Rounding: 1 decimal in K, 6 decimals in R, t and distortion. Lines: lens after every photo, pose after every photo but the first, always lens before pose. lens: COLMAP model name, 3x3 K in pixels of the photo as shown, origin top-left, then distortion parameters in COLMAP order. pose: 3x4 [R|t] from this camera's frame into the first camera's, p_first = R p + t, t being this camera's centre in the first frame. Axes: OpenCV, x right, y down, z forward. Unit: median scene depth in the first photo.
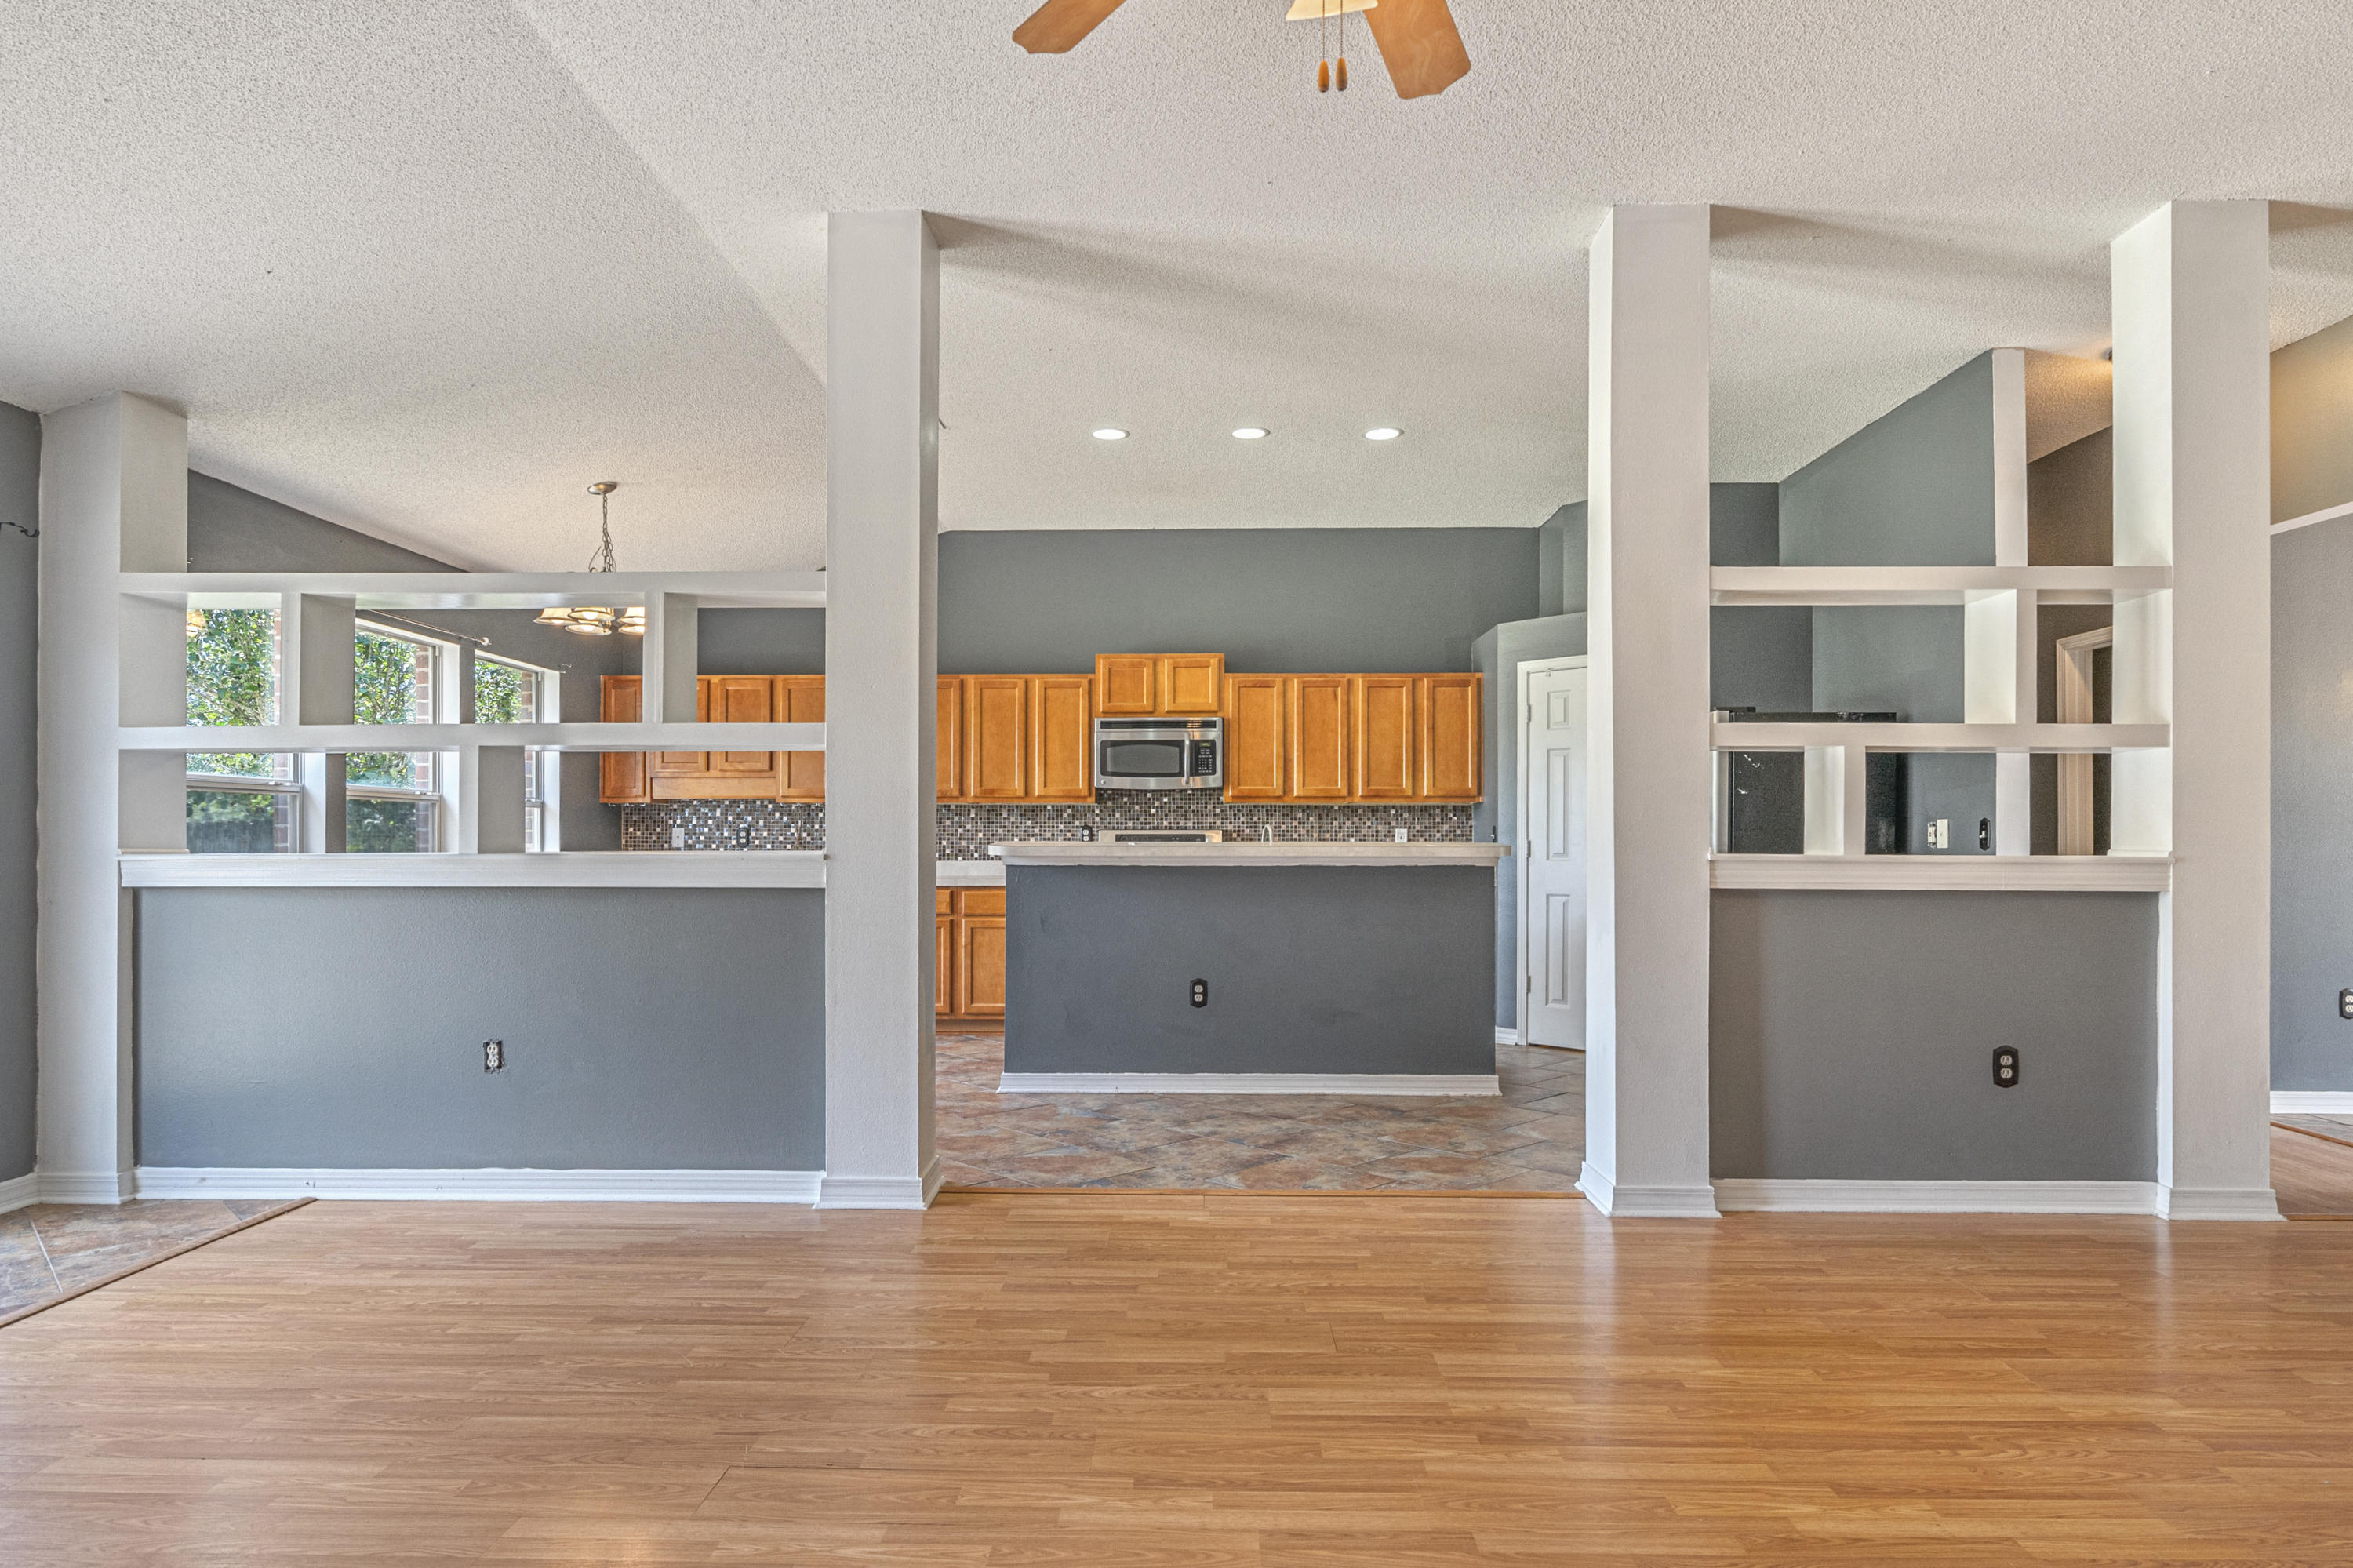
lens RADIAL K [[1384.0, 0, 1163.2], [0, 1384.0, 831.7], [0, 0, 1]] dist [-0.001949, -0.003888]
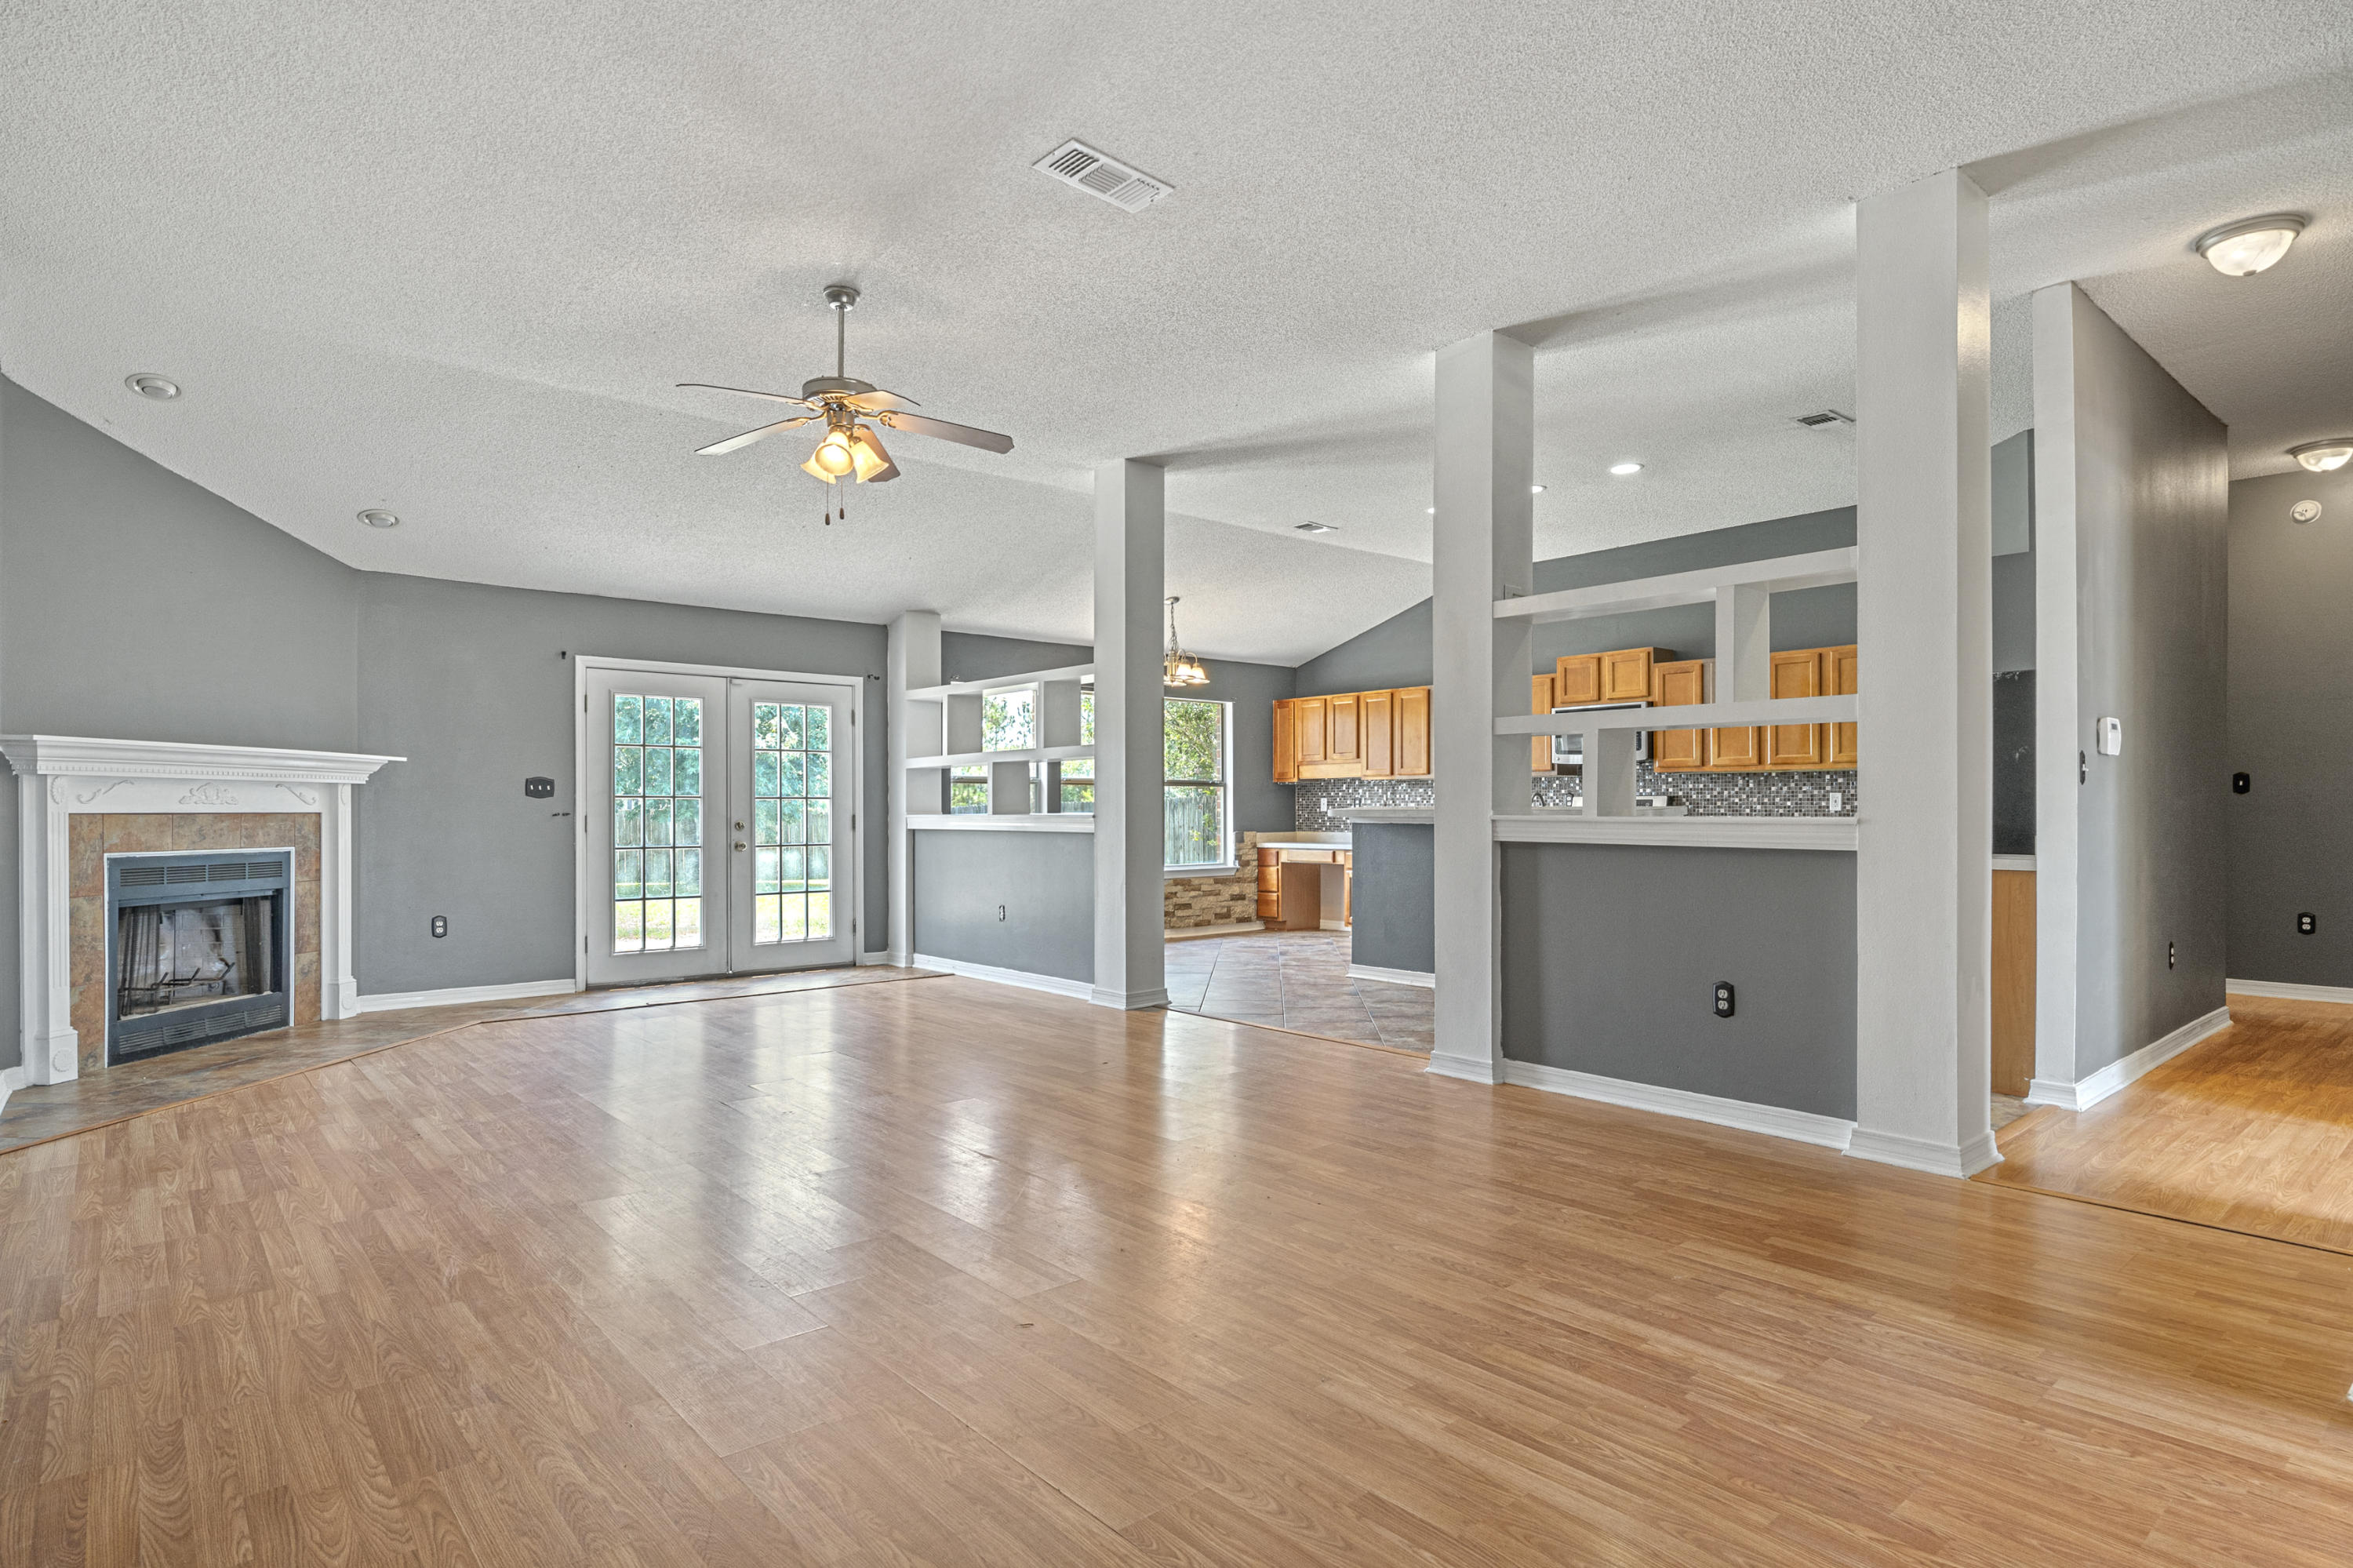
lens RADIAL K [[1240.5, 0, 1171.2], [0, 1240.5, 797.0], [0, 0, 1]] dist [-0.002654, -0.000405]
pose [[0.663781, -0.009439, -0.747868, 0.992161], [0.008926, 0.999949, -0.004698, 0.001543], [0.747874, -0.003557, 0.663831, -0.029928]]
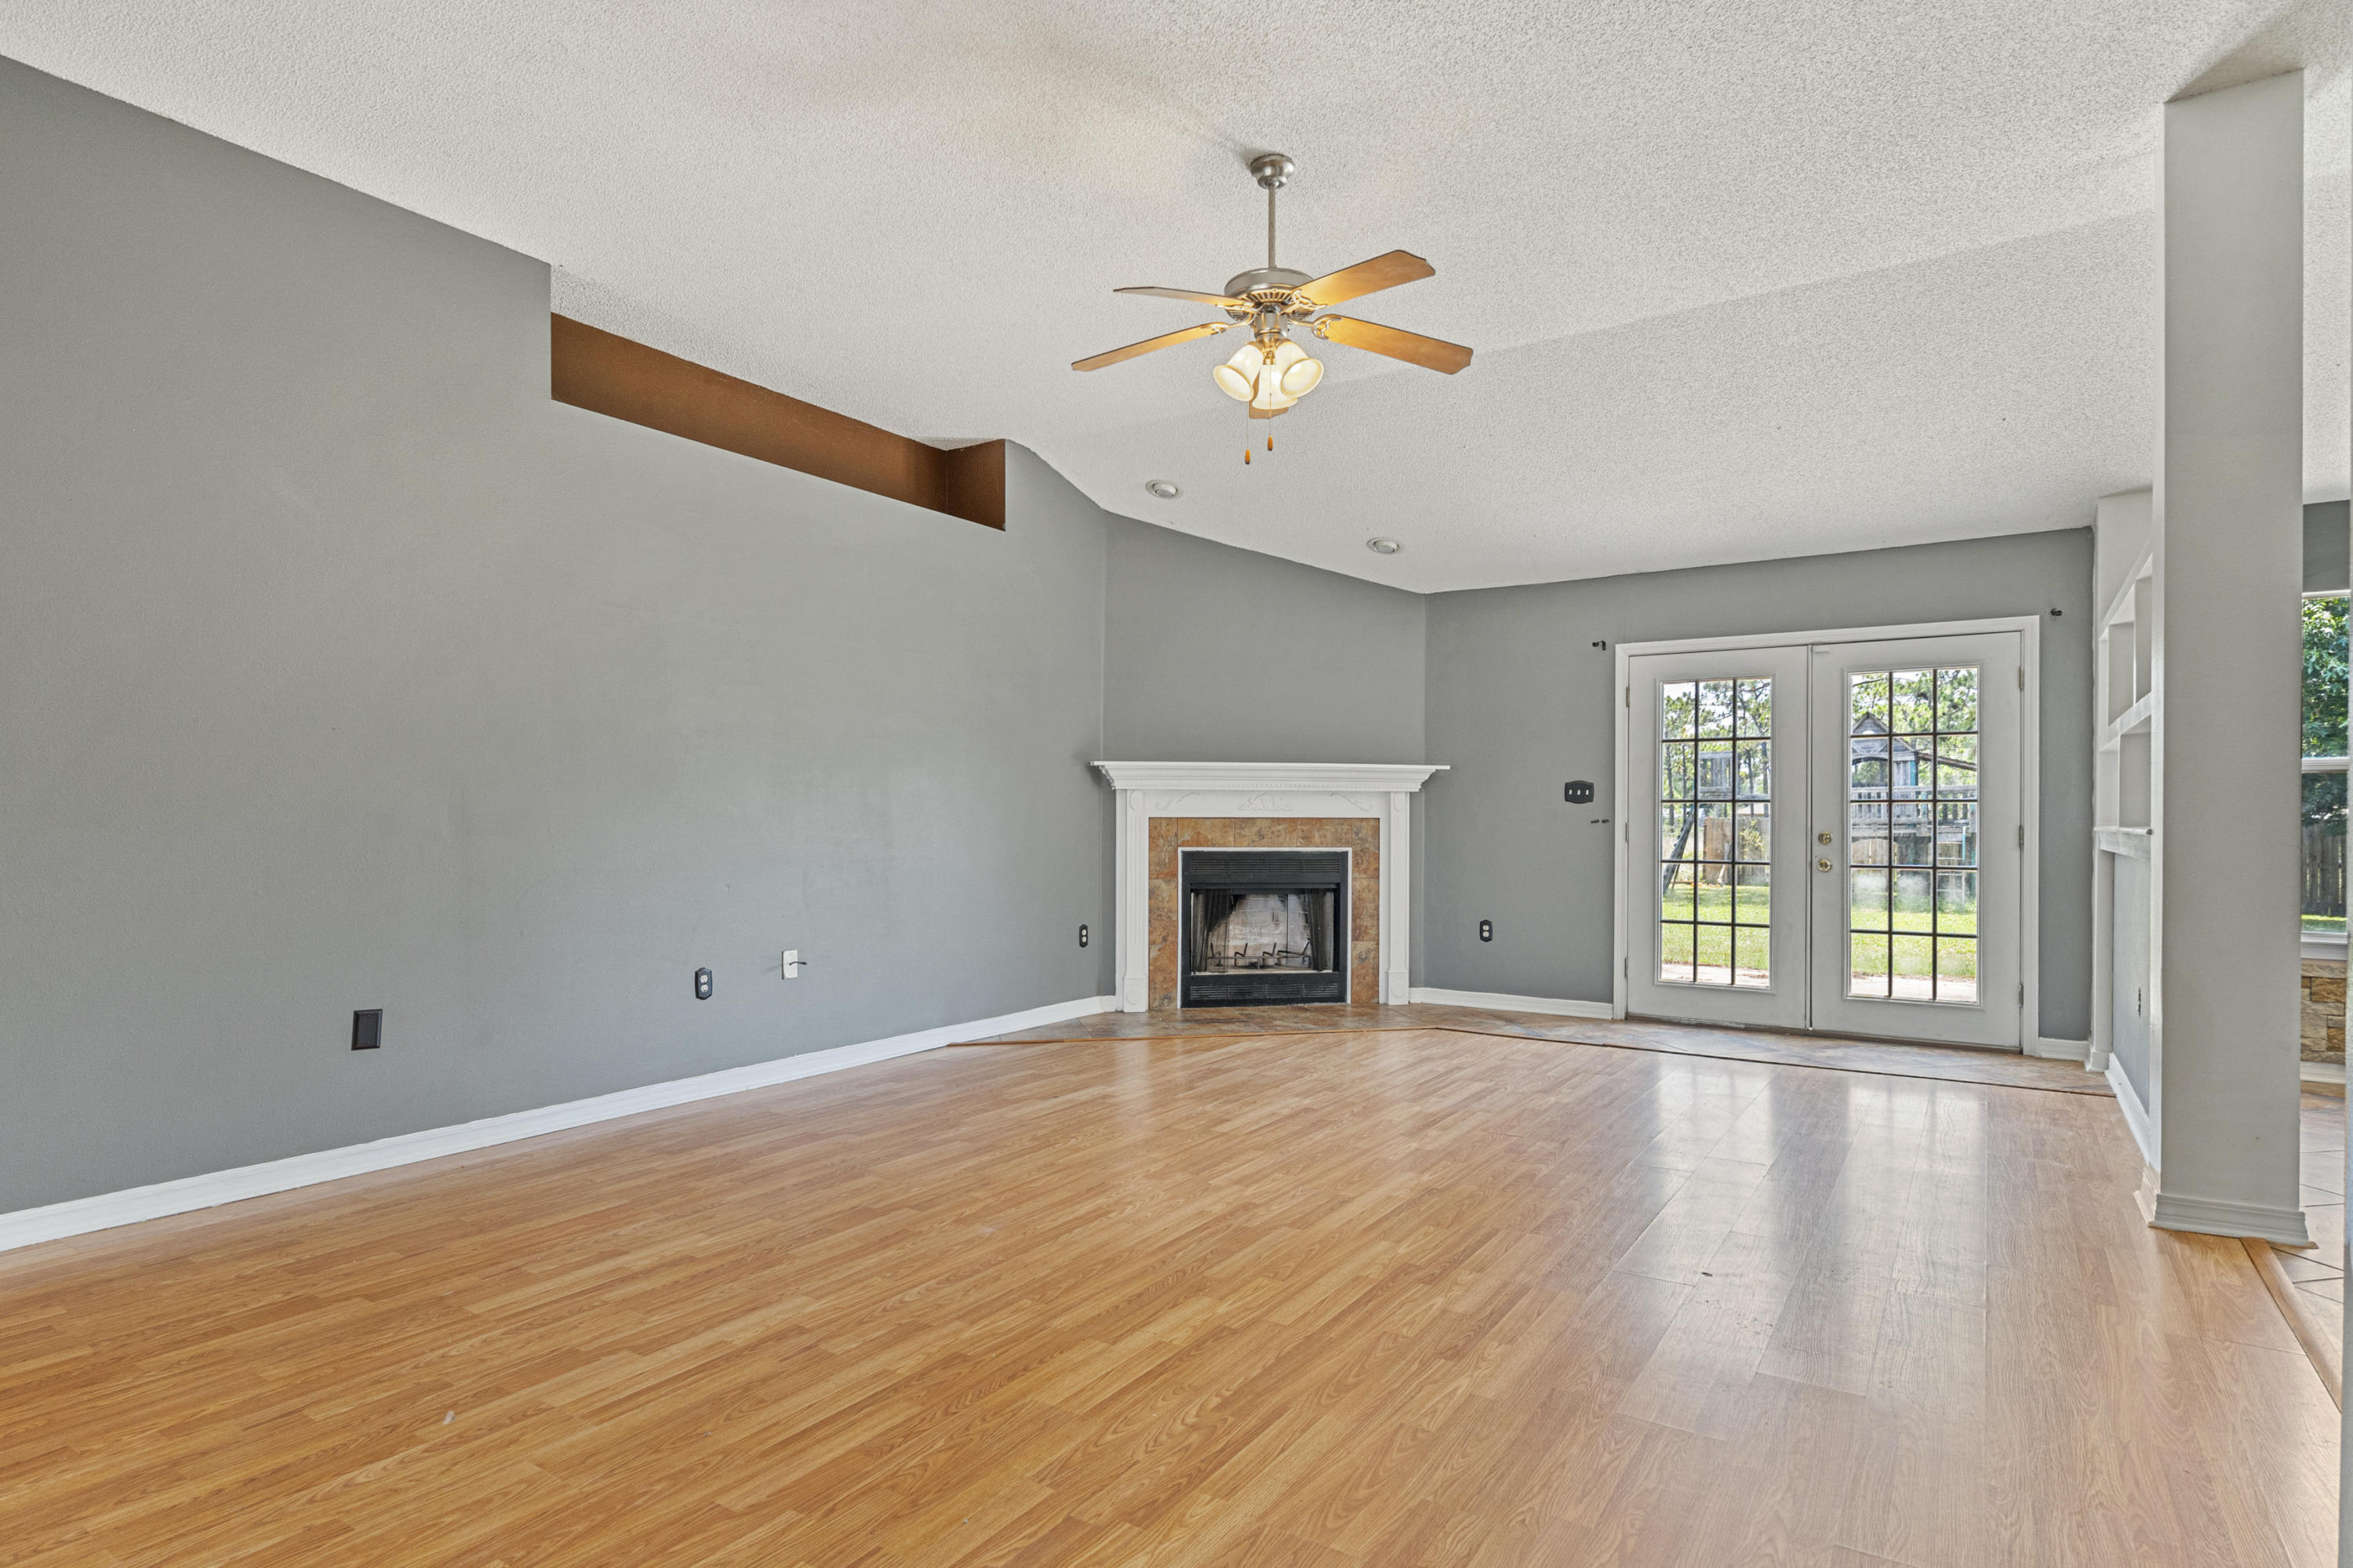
lens RADIAL K [[1240.5, 0, 1159.4], [0, 1240.5, 807.6], [0, 0, 1]] dist [-0.002654, -0.000405]
pose [[-0.539636, -0.008022, -0.841861, 0.773476], [0.003860, 0.999921, -0.012003, 0.009156], [0.841890, -0.009727, -0.539562, 0.818693]]
